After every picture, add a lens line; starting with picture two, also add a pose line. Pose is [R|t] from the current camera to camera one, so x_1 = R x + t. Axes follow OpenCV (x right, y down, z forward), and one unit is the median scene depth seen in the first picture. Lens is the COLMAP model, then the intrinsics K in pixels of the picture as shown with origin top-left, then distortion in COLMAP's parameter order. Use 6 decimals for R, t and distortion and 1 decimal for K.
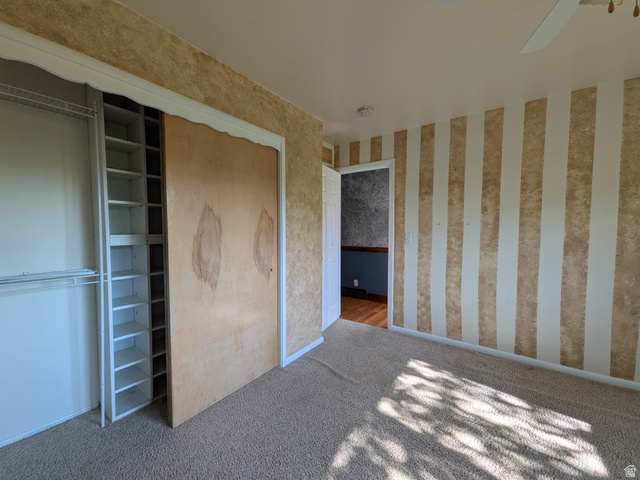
lens RADIAL K [[252.9, 0, 320.5], [0, 252.9, 241.7], [0, 0, 1]] dist [0.009402, -0.004711]
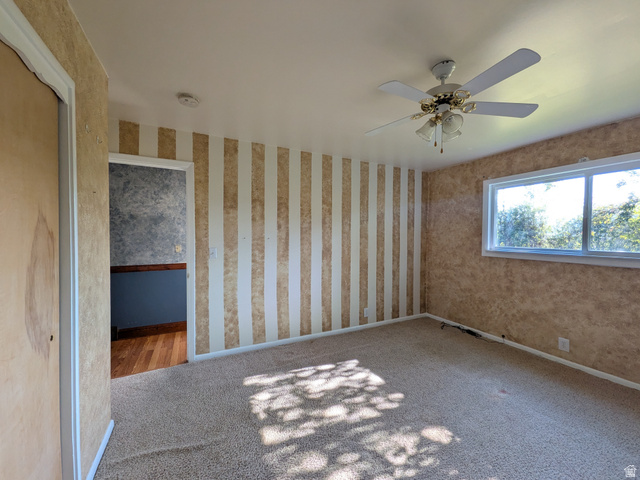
lens RADIAL K [[252.9, 0, 320.5], [0, 252.9, 241.7], [0, 0, 1]] dist [0.009402, -0.004711]
pose [[0.454029, -0.018214, 0.890801, -0.329919], [0.038973, 0.999240, 0.000568, -0.045645], [-0.890134, 0.034459, 0.454394, 0.257942]]
